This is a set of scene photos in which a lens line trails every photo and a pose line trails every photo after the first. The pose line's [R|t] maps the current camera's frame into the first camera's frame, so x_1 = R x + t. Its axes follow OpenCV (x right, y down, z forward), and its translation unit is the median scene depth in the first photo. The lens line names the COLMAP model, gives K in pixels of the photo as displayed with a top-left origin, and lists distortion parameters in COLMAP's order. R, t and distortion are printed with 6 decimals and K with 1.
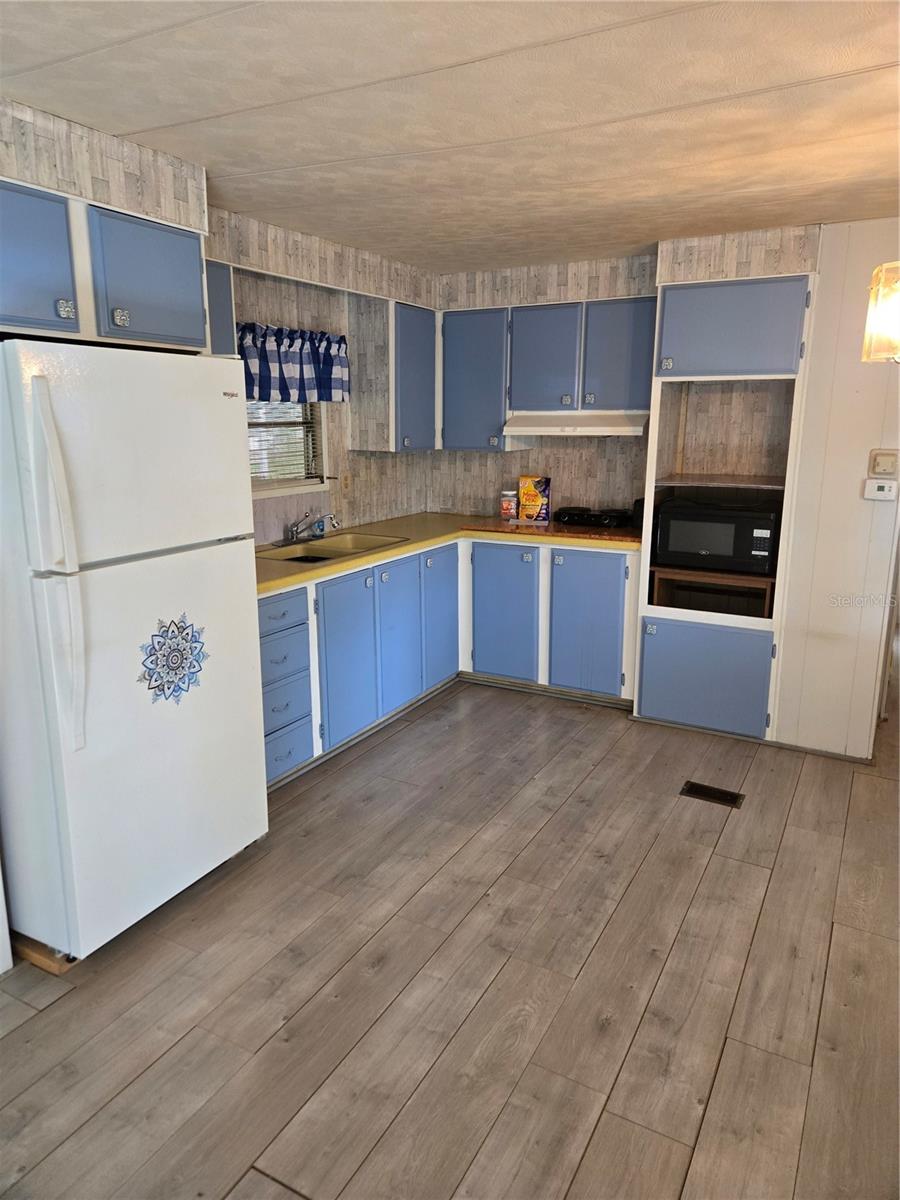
lens RADIAL K [[806.1, 0, 454.2], [0, 806.1, 583.1], [0, 0, 1]] dist [0.086081, -0.066007]
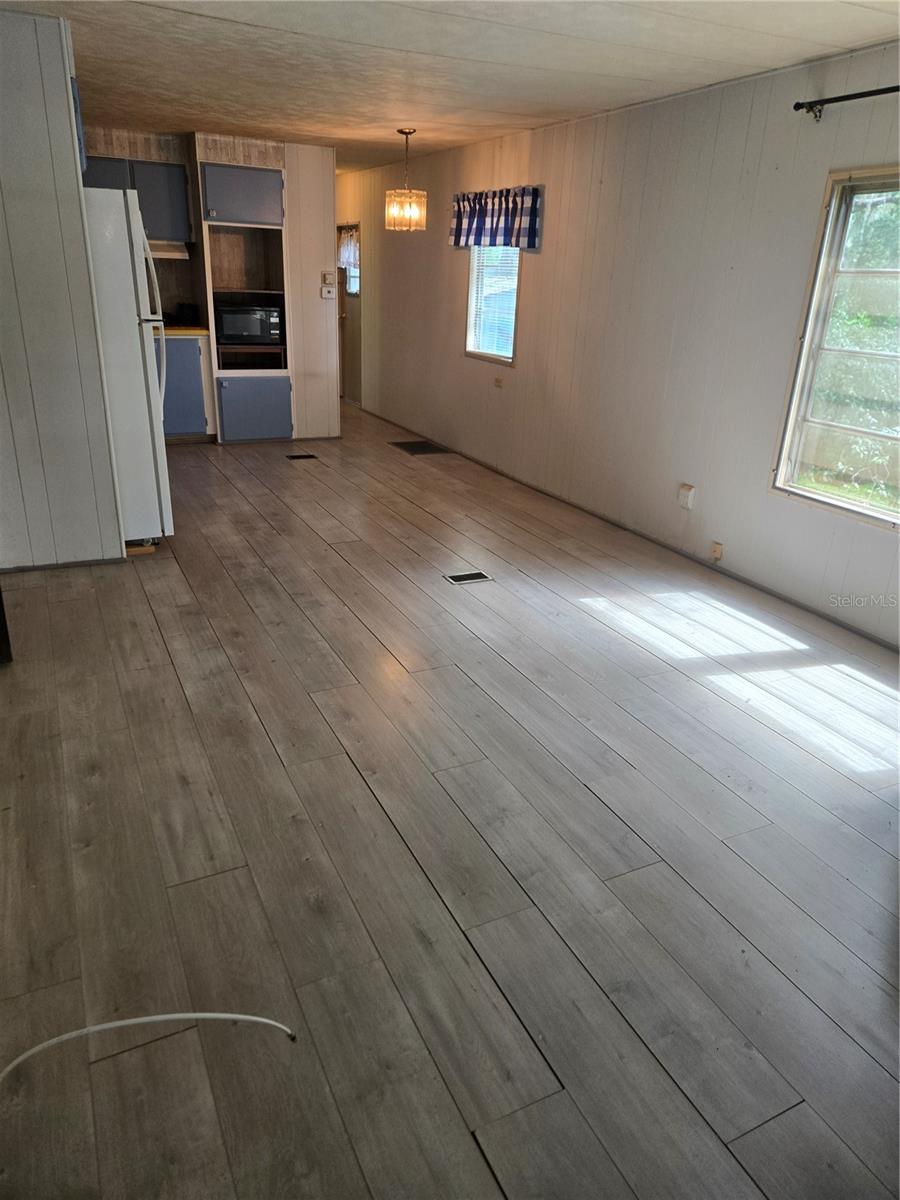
lens RADIAL K [[806.1, 0, 454.2], [0, 806.1, 583.1], [0, 0, 1]] dist [0.086081, -0.066007]
pose [[0.572921, -0.278711, 0.770767, -0.944893], [0.137755, 0.959773, 0.244661, 0.110468], [-0.807951, -0.033995, 0.588268, -0.401273]]
